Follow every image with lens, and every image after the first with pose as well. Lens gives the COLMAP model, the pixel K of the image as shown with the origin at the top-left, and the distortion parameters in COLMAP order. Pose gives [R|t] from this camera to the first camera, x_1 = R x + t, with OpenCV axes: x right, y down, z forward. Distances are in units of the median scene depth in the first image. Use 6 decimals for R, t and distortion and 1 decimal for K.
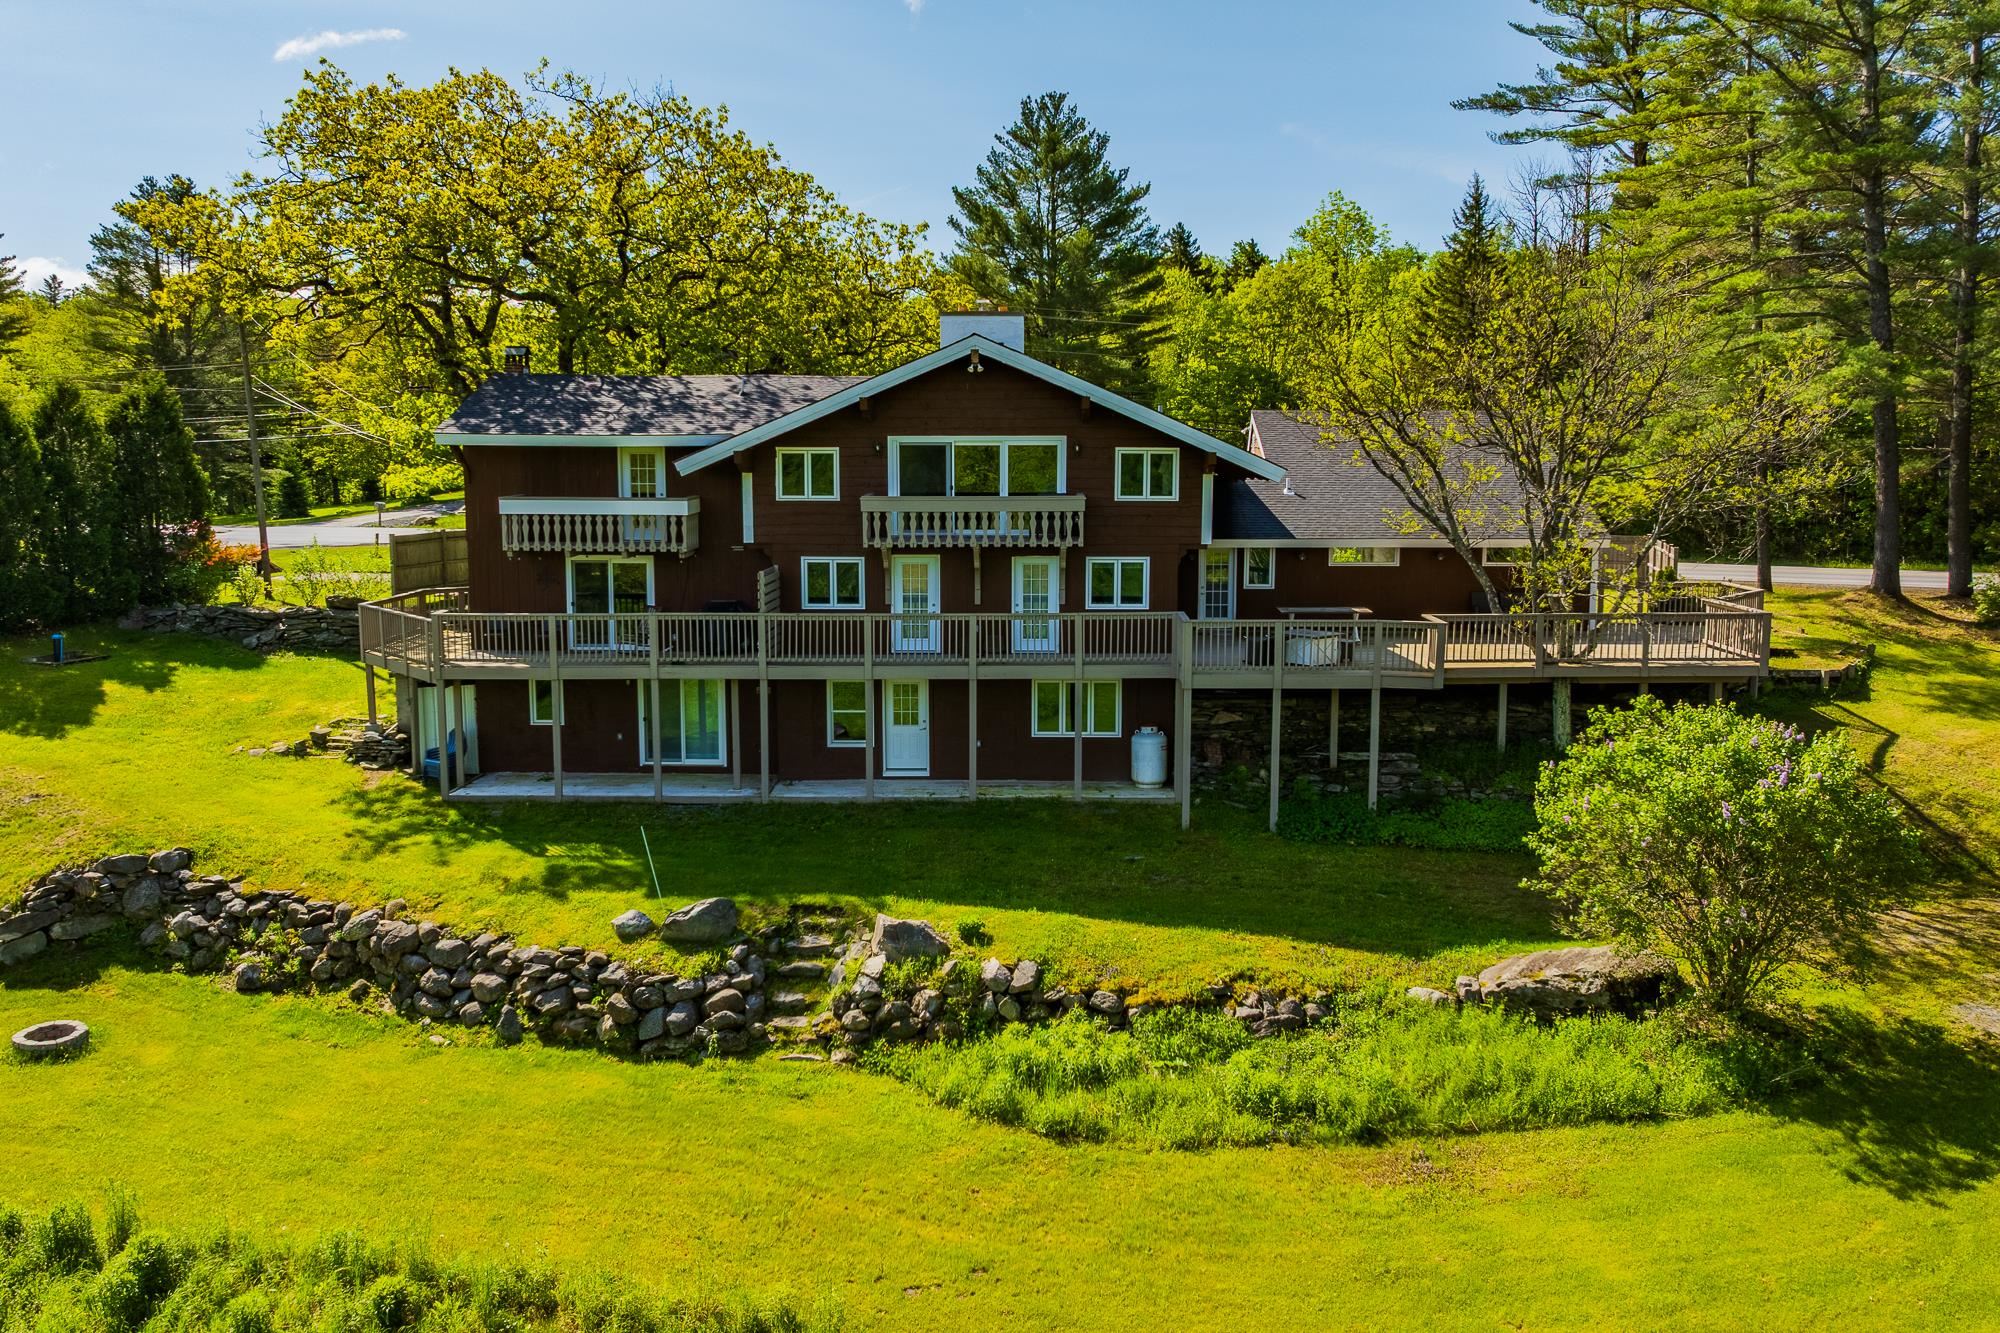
lens RADIAL K [[1671.1, 0, 1008.6], [0, 1671.1, 654.0], [0, 0, 1]] dist [-0.012390, -0.020633]
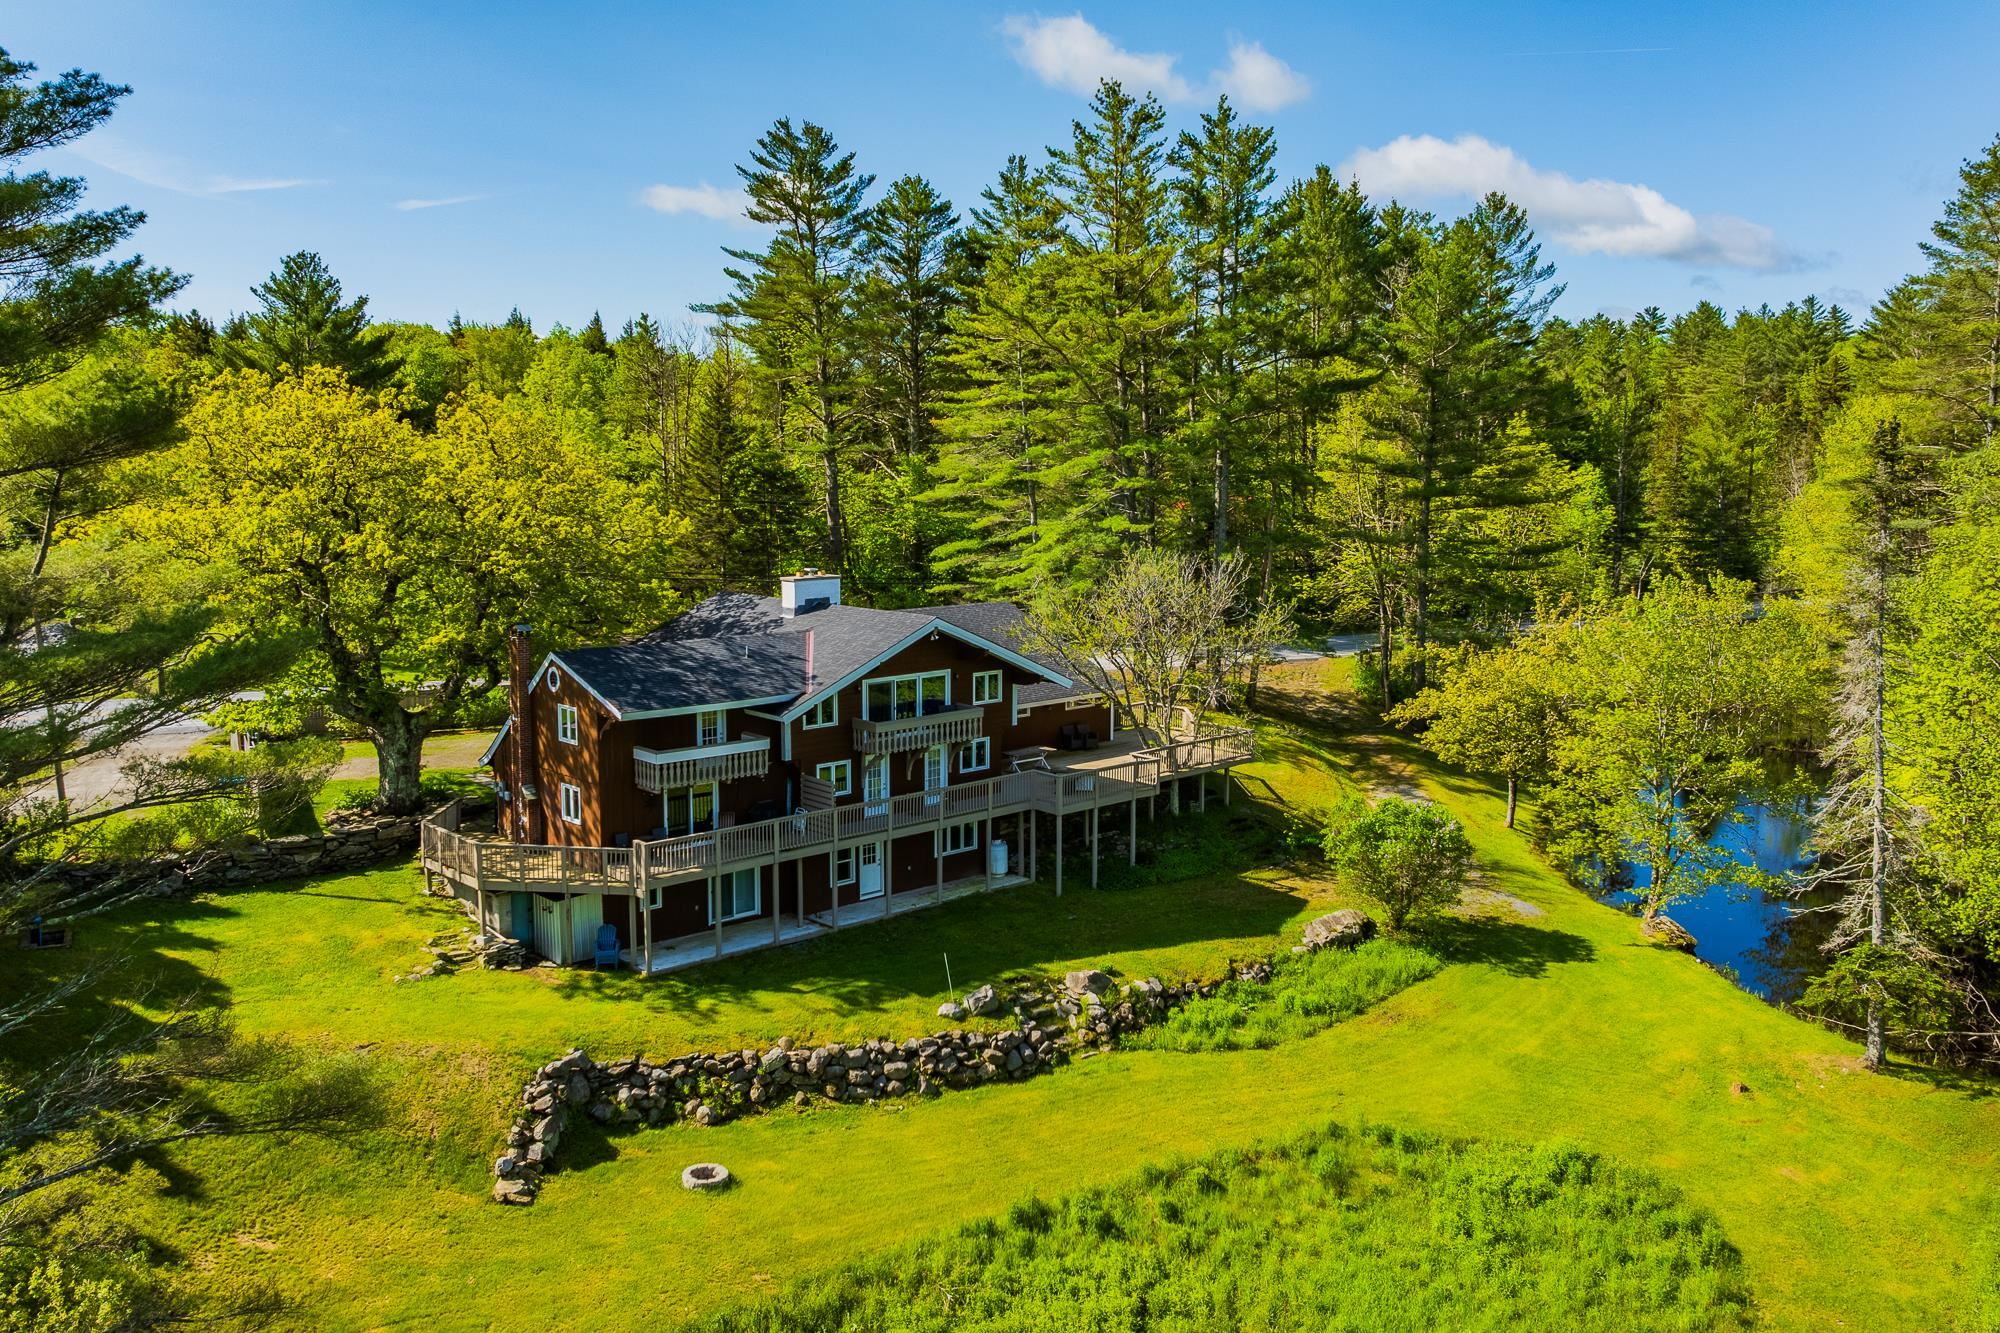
lens RADIAL K [[1671.1, 0, 1008.6], [0, 1671.1, 654.0], [0, 0, 1]] dist [-0.012390, -0.020633]
pose [[0.725580, -0.087681, 0.682529, -1.066991], [0.087900, 0.995534, 0.034447, -0.203970], [-0.682501, 0.035000, 0.730046, -0.223229]]
